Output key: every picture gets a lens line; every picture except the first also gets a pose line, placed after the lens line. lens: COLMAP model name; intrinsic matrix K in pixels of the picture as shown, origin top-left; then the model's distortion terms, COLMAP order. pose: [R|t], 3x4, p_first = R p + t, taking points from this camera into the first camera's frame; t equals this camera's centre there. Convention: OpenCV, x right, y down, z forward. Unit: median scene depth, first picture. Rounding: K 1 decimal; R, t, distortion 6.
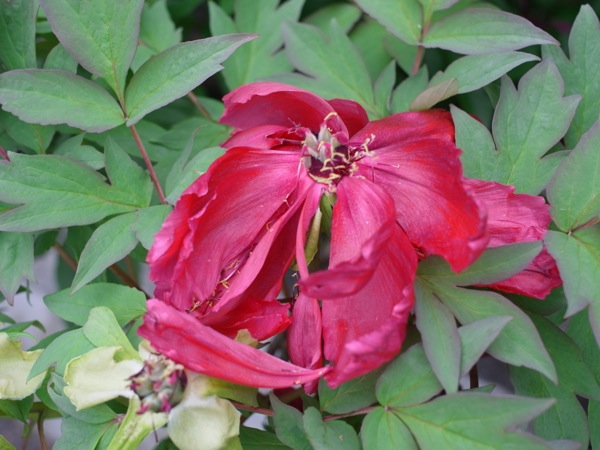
lens RADIAL K [[850.5, 0, 300.0], [0, 850.5, 224.9], [0, 0, 1]] dist [-0.241480, 0.000000]
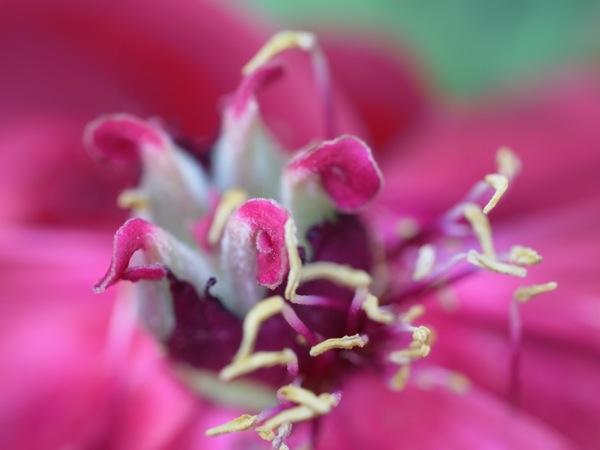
lens RADIAL K [[850.5, 0, 300.0], [0, 850.5, 224.6], [0, 0, 1]] dist [-0.241480, 0.000000]
pose [[0.996476, -0.015595, 0.082411, 0.025276], [0.017831, 0.999491, -0.026461, -0.086831], [-0.081956, 0.027837, 0.996247, 0.821993]]
